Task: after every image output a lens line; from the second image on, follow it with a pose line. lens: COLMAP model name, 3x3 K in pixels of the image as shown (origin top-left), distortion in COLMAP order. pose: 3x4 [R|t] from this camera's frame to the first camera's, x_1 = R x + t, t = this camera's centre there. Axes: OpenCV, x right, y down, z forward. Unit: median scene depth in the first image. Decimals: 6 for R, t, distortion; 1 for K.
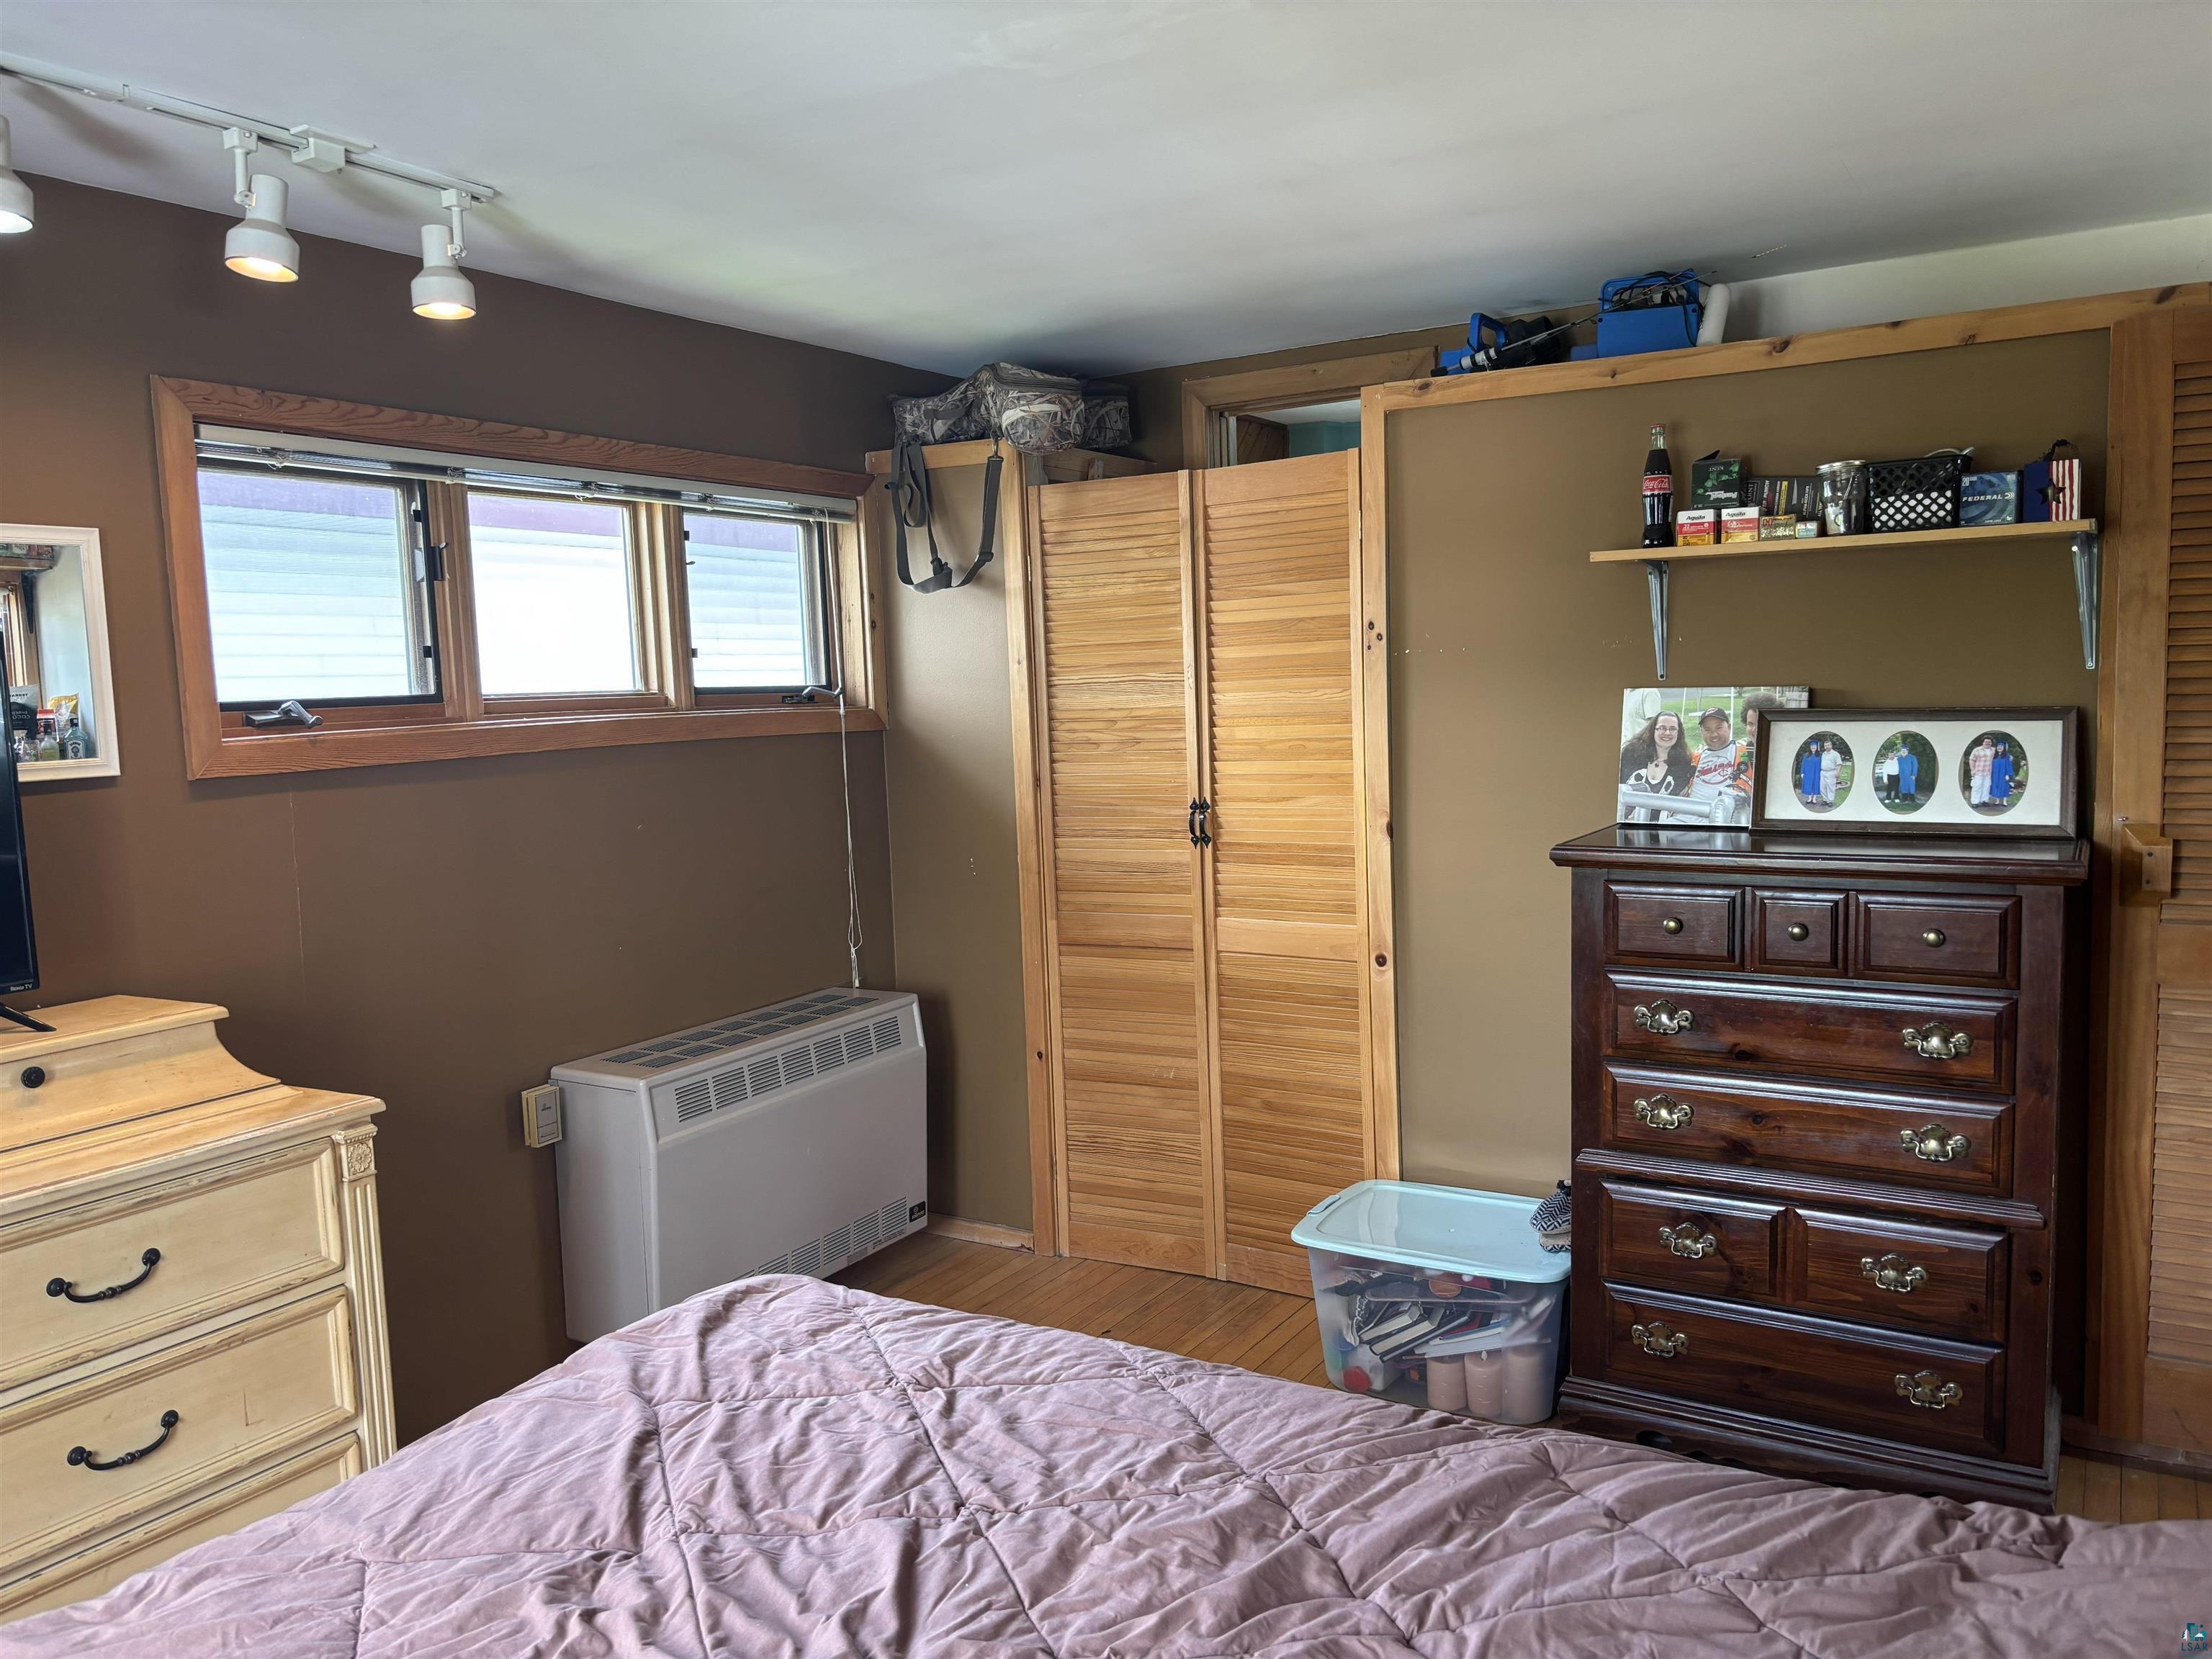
lens RADIAL K [[1715.7, 0, 1115.9], [0, 1715.7, 838.1], [0, 0, 1]] dist [0.070403, -0.072342]
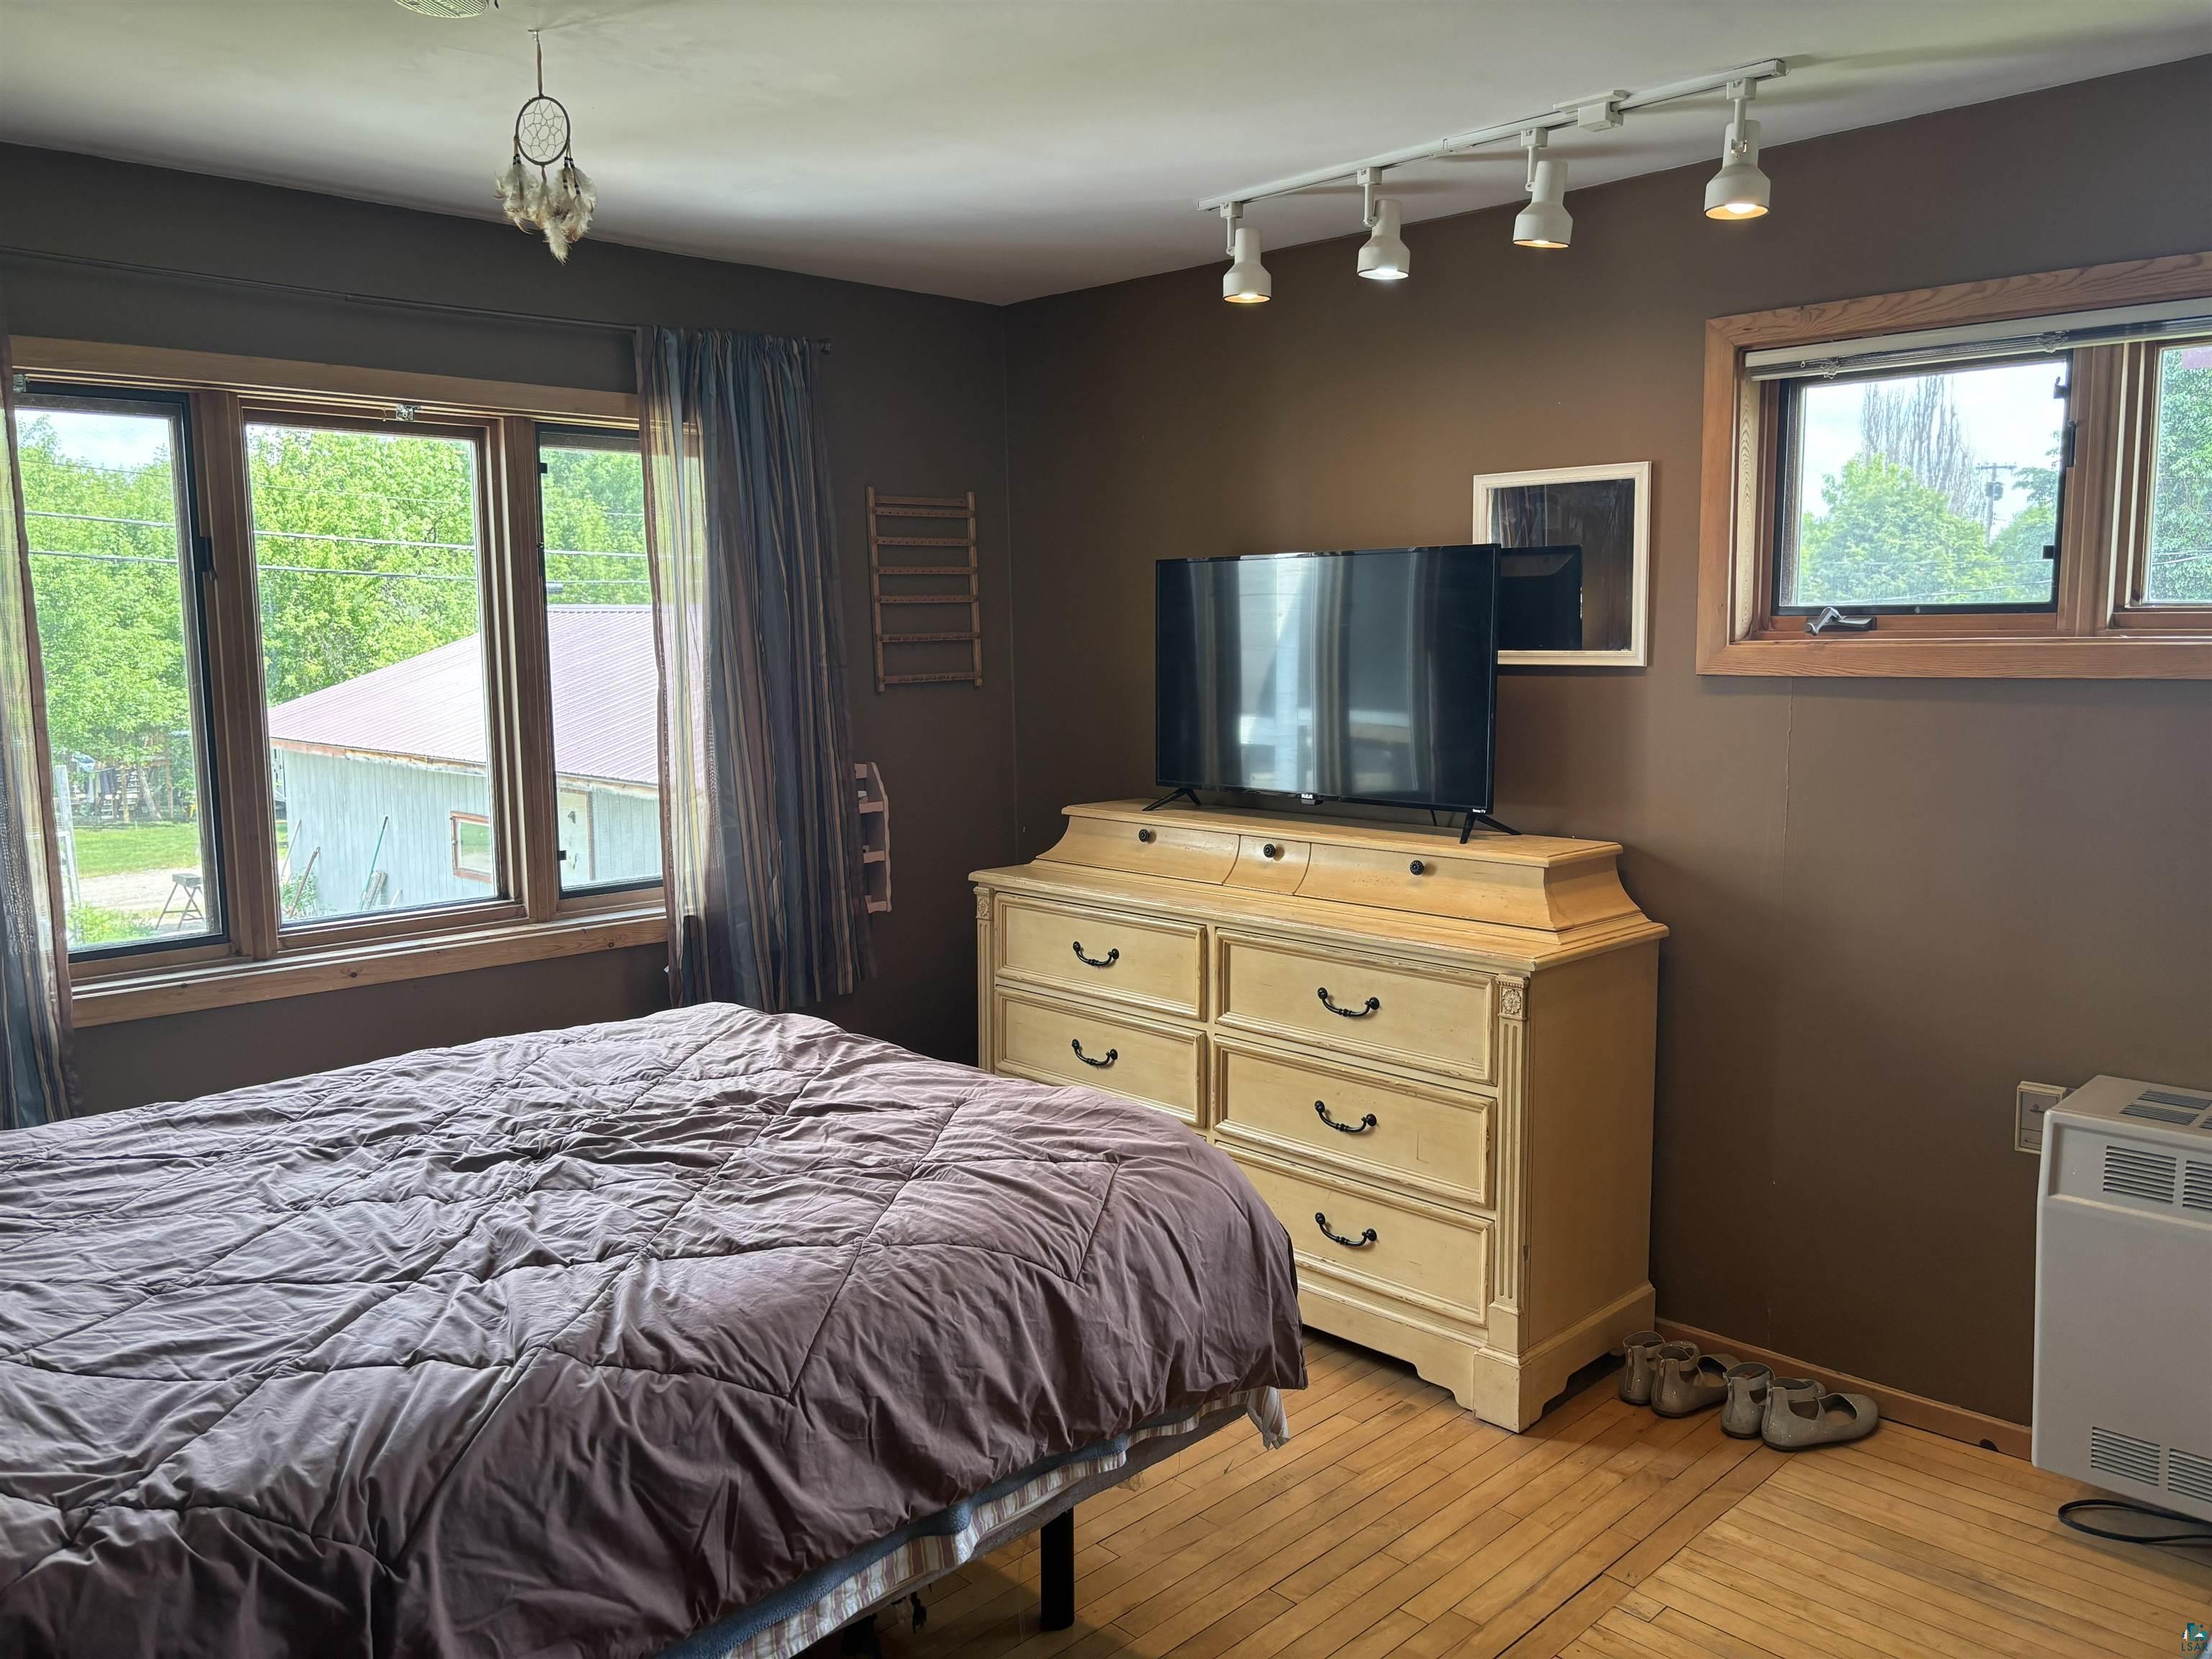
lens RADIAL K [[1663.1, 0, 1114.8], [0, 1663.1, 821.6], [0, 0, 1]] dist [0.049737, -0.084422]
pose [[-0.256458, 0.139757, -0.956398, 0.651461], [-0.084811, 0.982421, 0.166302, -0.092662], [0.962827, 0.123763, -0.240097, 0.943042]]
